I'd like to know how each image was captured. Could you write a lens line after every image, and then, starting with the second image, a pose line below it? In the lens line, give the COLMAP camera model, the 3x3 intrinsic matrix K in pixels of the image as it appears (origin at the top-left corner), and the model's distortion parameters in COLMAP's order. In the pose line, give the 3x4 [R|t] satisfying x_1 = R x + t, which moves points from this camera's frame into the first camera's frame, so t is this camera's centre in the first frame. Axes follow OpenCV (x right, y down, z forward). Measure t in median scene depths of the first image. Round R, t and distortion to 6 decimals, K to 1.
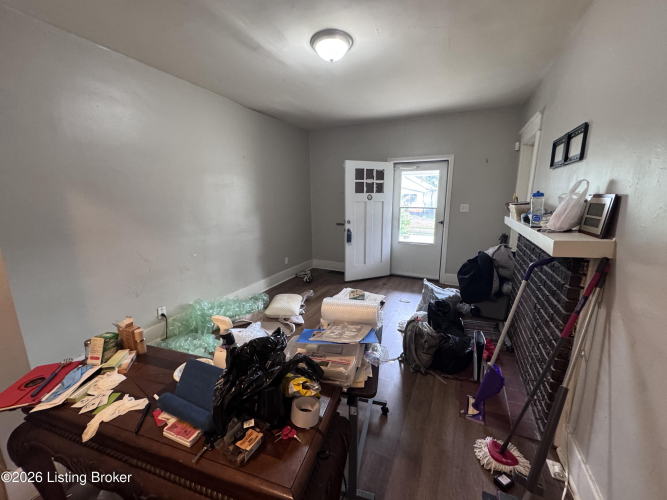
lens RADIAL K [[268.7, 0, 331.9], [0, 268.7, 249.1], [0, 0, 1]] dist [0.010876, -0.000010]
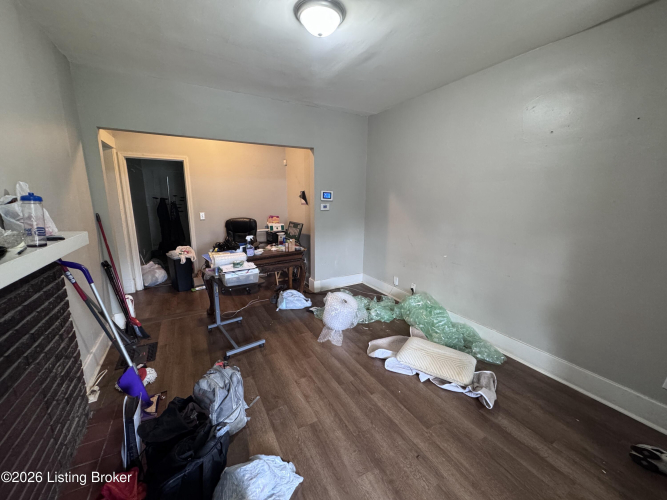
lens RADIAL K [[268.7, 0, 333.5], [0, 268.7, 248.3], [0, 0, 1]] dist [0.010876, -0.000010]
pose [[-0.570698, 0.158823, -0.805655, 0.596574], [-0.162070, 0.940033, 0.300119, -0.266604], [0.805008, 0.301850, -0.510734, 1.309997]]
